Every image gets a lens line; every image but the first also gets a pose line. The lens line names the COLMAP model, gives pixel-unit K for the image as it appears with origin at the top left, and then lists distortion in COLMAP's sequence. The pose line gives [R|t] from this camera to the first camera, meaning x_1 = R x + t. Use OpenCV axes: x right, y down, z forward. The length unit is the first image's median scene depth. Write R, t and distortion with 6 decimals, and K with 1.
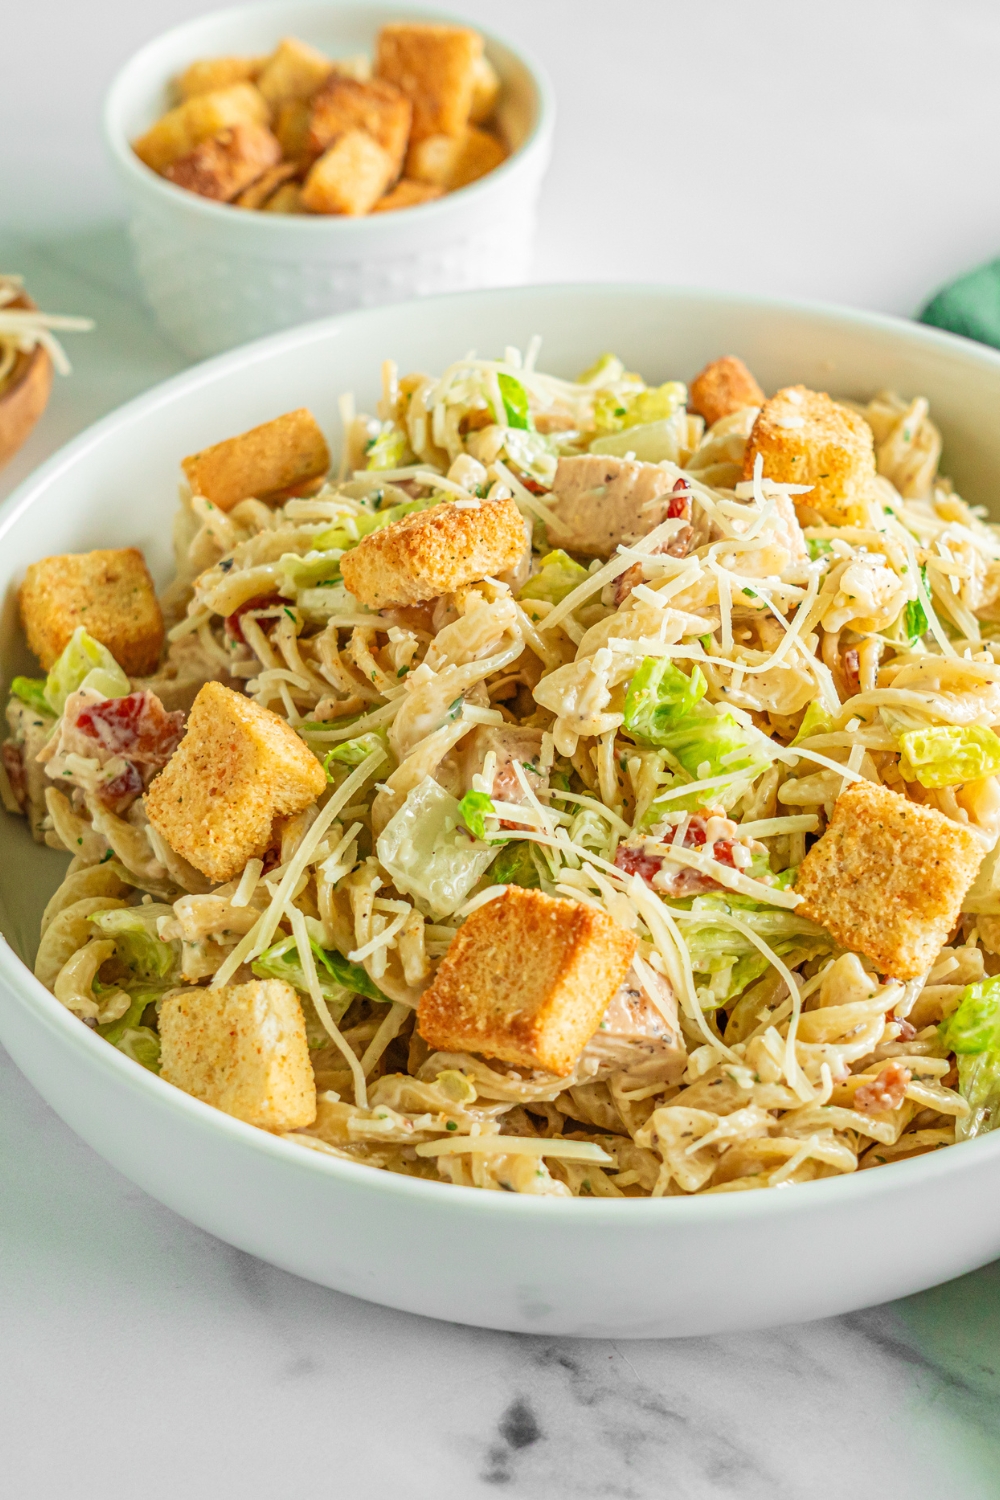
lens RADIAL K [[6799.6, 0, 500.0], [0, 6799.6, 750.0], [0, 0, 1]] dist [-0.276361, 2.667224]
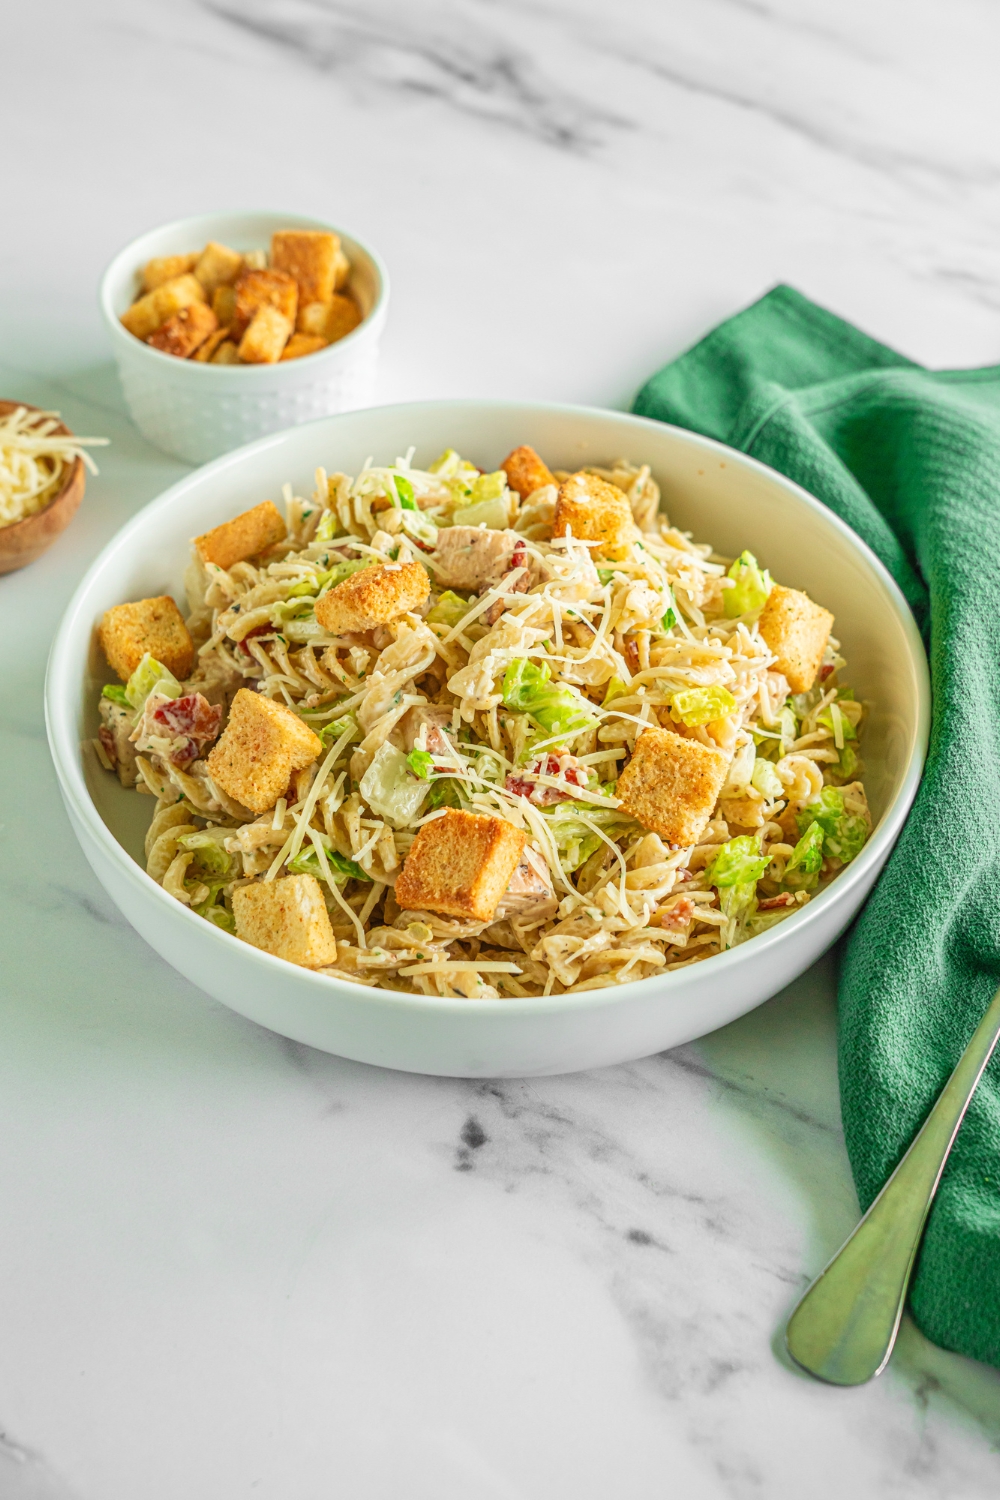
lens RADIAL K [[6799.6, 0, 500.0], [0, 6799.6, 750.0], [0, 0, 1]] dist [-0.276361, 2.667224]
pose [[0.984948, -0.074139, 0.156141, -0.236857], [0.056975, 0.992110, 0.111675, -0.173371], [-0.163189, -0.101098, 0.981401, -0.598258]]
